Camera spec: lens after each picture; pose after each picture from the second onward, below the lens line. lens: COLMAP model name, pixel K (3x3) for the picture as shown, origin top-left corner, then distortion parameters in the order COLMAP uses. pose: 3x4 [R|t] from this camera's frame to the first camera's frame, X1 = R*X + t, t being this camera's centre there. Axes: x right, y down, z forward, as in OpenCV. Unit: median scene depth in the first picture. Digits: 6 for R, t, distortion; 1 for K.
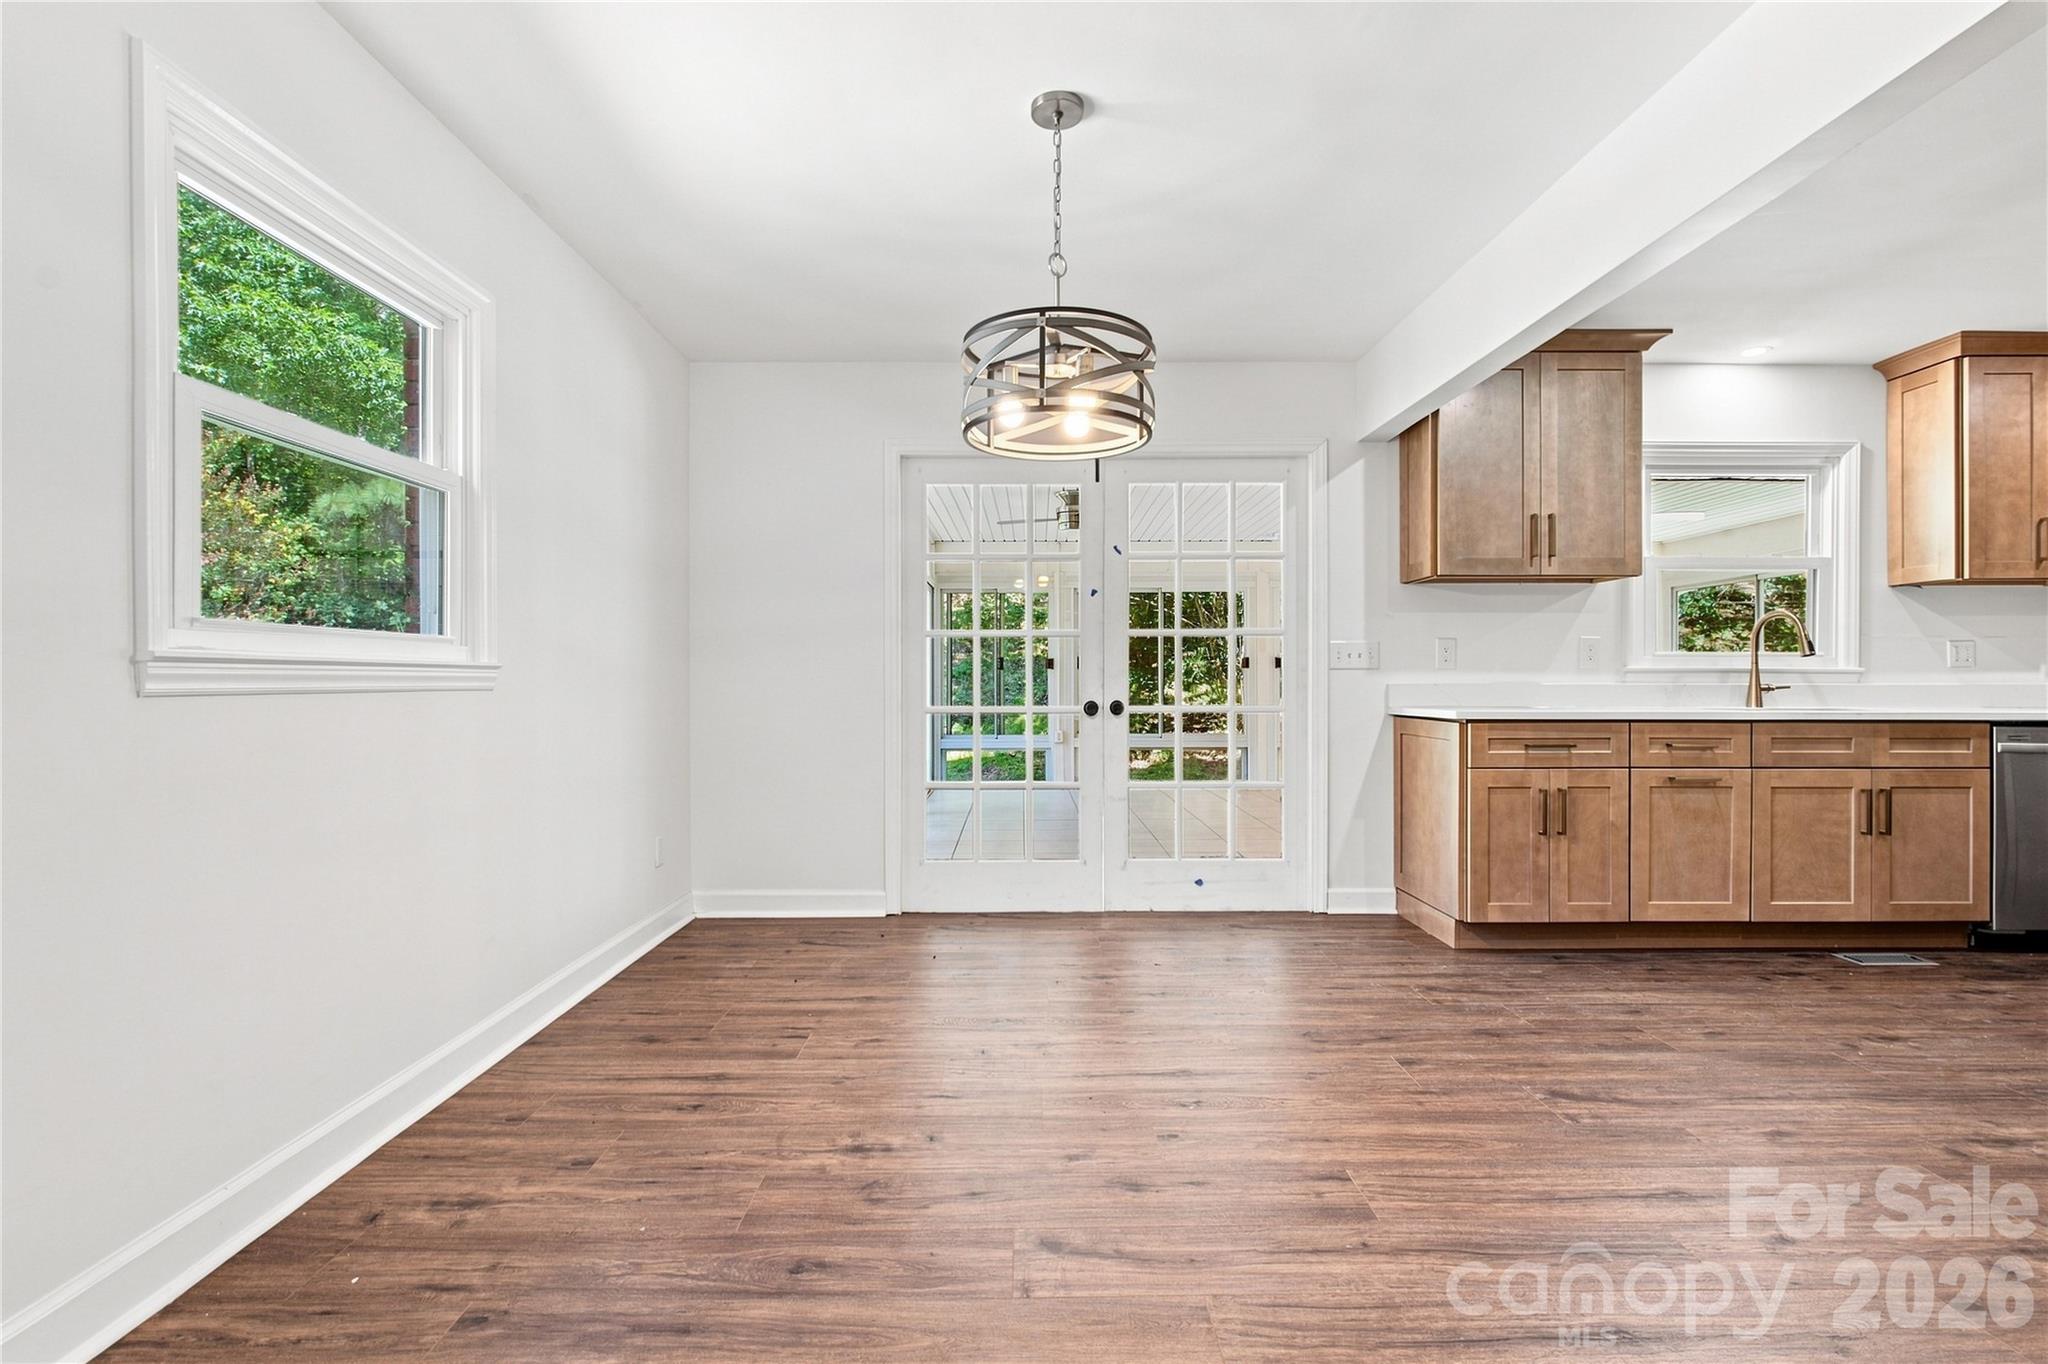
lens RADIAL K [[923.8, 0, 1038.8], [0, 923.8, 687.1], [0, 0, 1]] dist [0.003029, -0.000913]
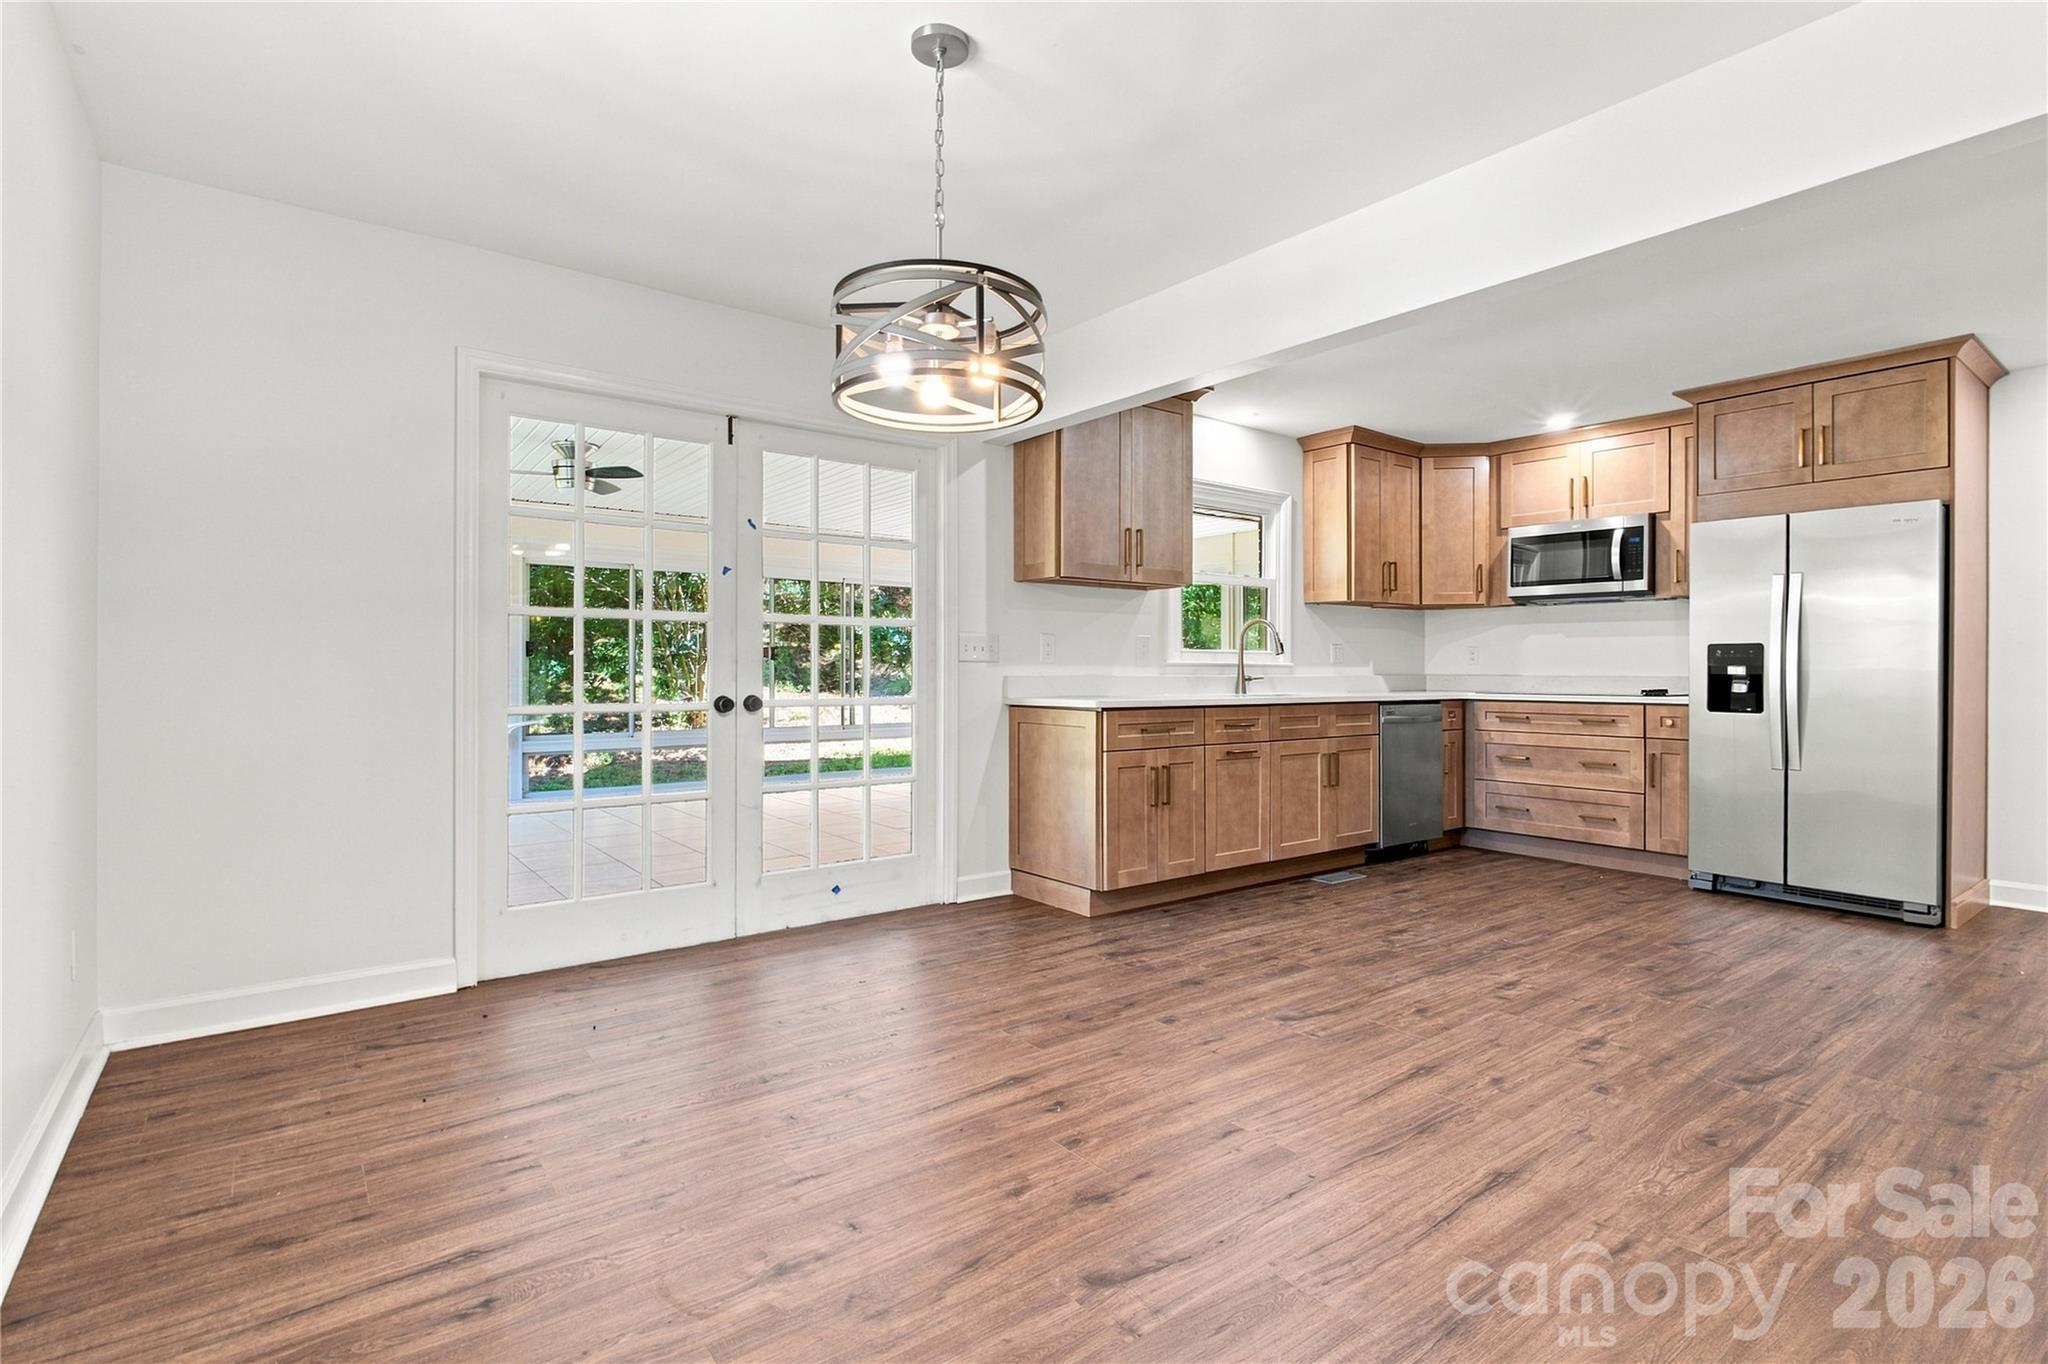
lens RADIAL K [[969.4, 0, 1018.2], [0, 969.4, 671.1], [0, 0, 1]] dist [0.006122, -0.001604]
pose [[0.804667, 0.001939, 0.593723, -0.295529], [0.001112, 0.999988, -0.004773, -0.003948], [-0.593725, 0.004501, 0.804656, 0.118520]]
